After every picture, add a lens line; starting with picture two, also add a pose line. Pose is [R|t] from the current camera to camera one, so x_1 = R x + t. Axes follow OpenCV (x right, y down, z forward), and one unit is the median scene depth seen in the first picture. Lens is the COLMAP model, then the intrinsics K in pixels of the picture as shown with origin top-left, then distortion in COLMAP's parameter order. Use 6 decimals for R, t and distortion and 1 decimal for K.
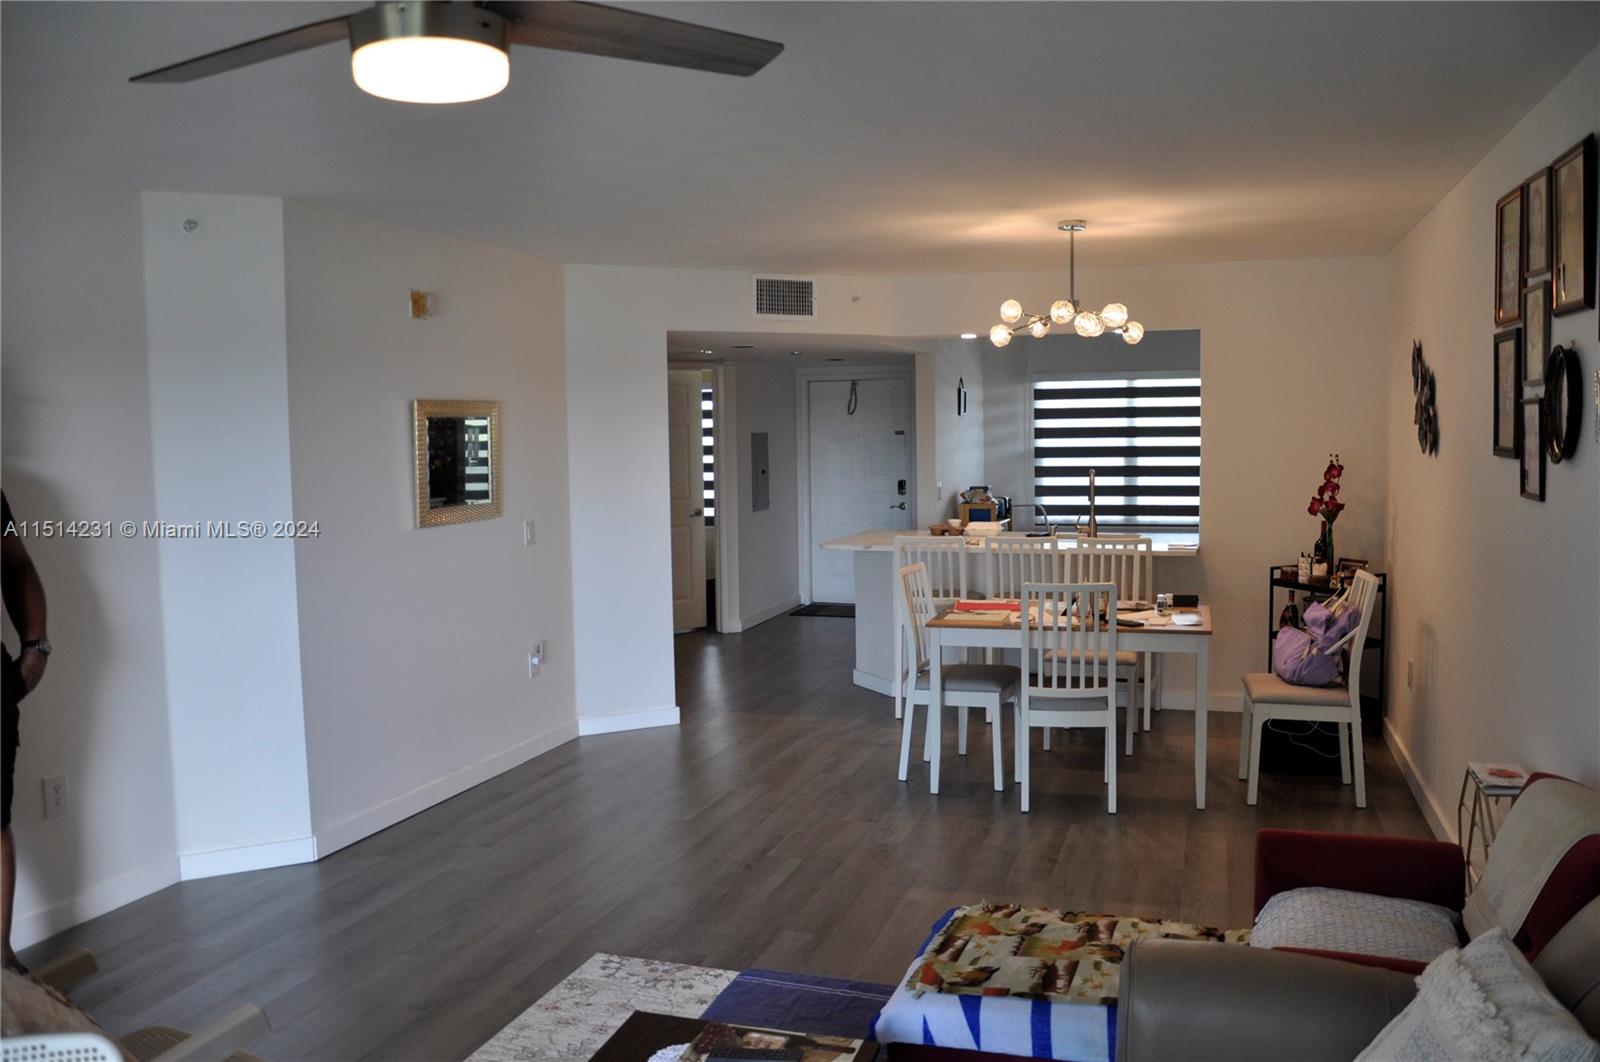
lens RADIAL K [[1254.5, 0, 838.5], [0, 1254.5, 534.9], [0, 0, 1]] dist [-0.157268, 0.136410]
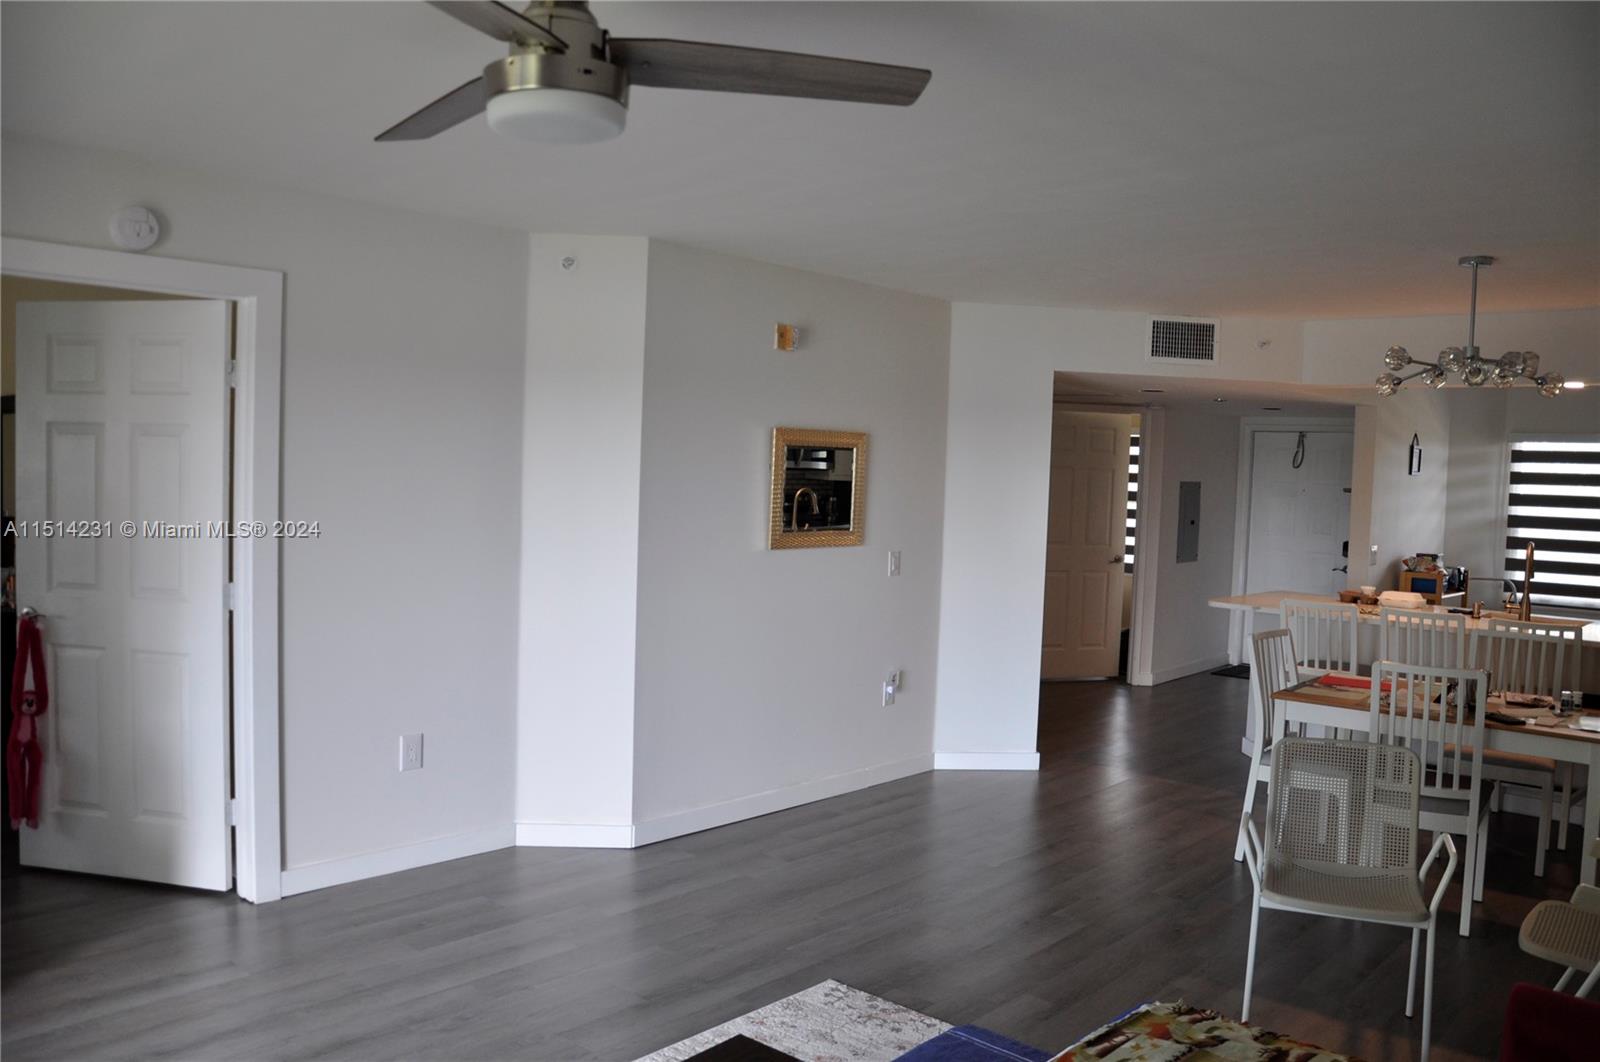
lens RADIAL K [[1254.5, 0, 838.5], [0, 1254.5, 534.9], [0, 0, 1]] dist [-0.157268, 0.136410]
pose [[0.918050, 0.069127, -0.390391, 0.108567], [-0.082256, 0.996466, -0.016990, -0.003765], [0.387837, 0.047710, 0.920492, 0.033872]]
